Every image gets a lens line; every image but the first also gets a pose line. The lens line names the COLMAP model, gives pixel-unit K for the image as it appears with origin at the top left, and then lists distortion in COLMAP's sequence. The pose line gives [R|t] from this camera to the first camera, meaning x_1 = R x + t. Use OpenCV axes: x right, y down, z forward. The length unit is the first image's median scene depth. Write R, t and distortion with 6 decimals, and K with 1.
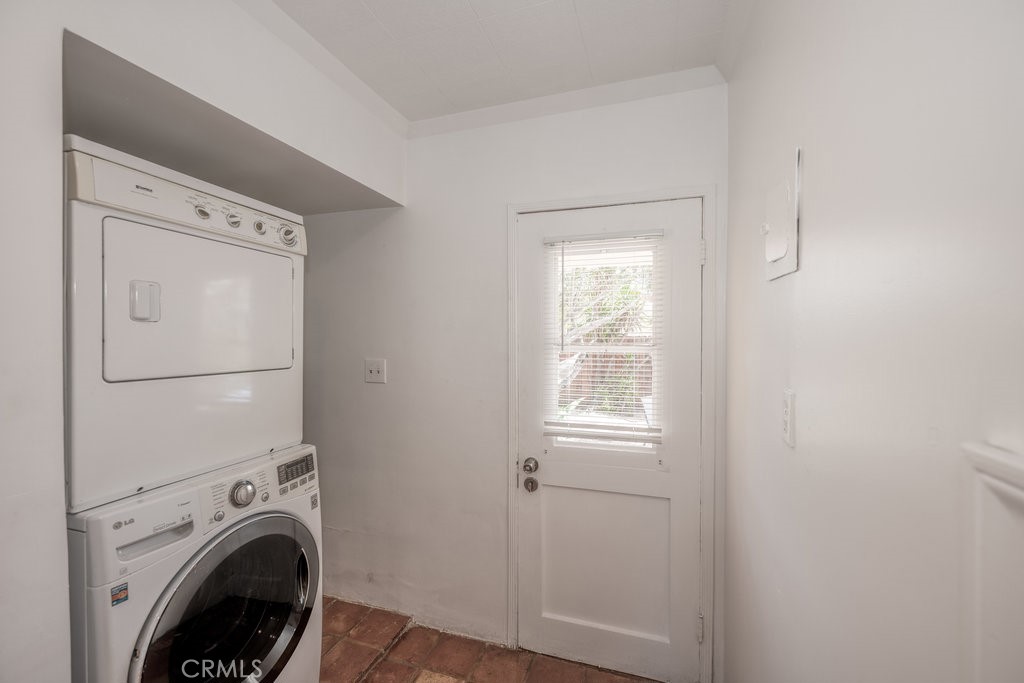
lens RADIAL K [[416.0, 0, 512.0], [0, 416.0, 341.5], [0, 0, 1]] dist [-0.001859, -0.000184]
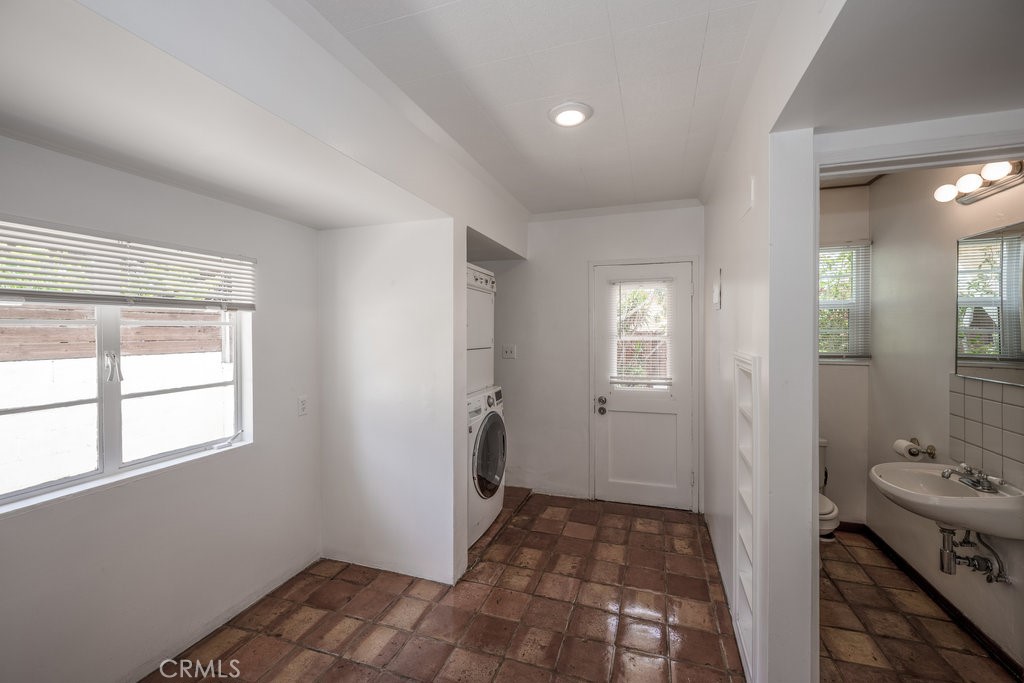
lens RADIAL K [[412.0, 0, 516.4], [0, 412.0, 333.5], [0, 0, 1]] dist [-0.000403, -0.000124]
pose [[0.999988, -0.003023, 0.003946, -0.354489], [0.003050, 0.999972, -0.006792, 0.007411], [-0.003925, 0.006804, 0.999969, -0.875210]]
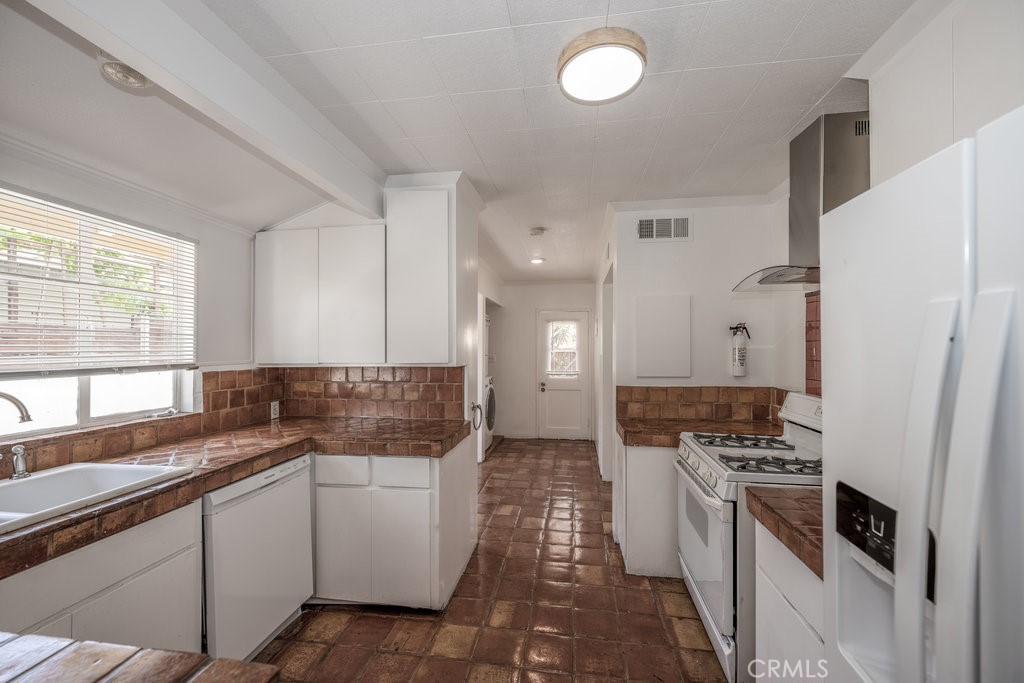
lens RADIAL K [[439.8, 0, 511.9], [0, 439.8, 346.7], [0, 0, 1]] dist [-0.000545, -0.000035]
pose [[0.982264, 0.000864, 0.187501, -0.918185], [0.002405, 0.999849, -0.017207, 0.045903], [-0.187487, 0.017353, 0.982114, -2.621617]]
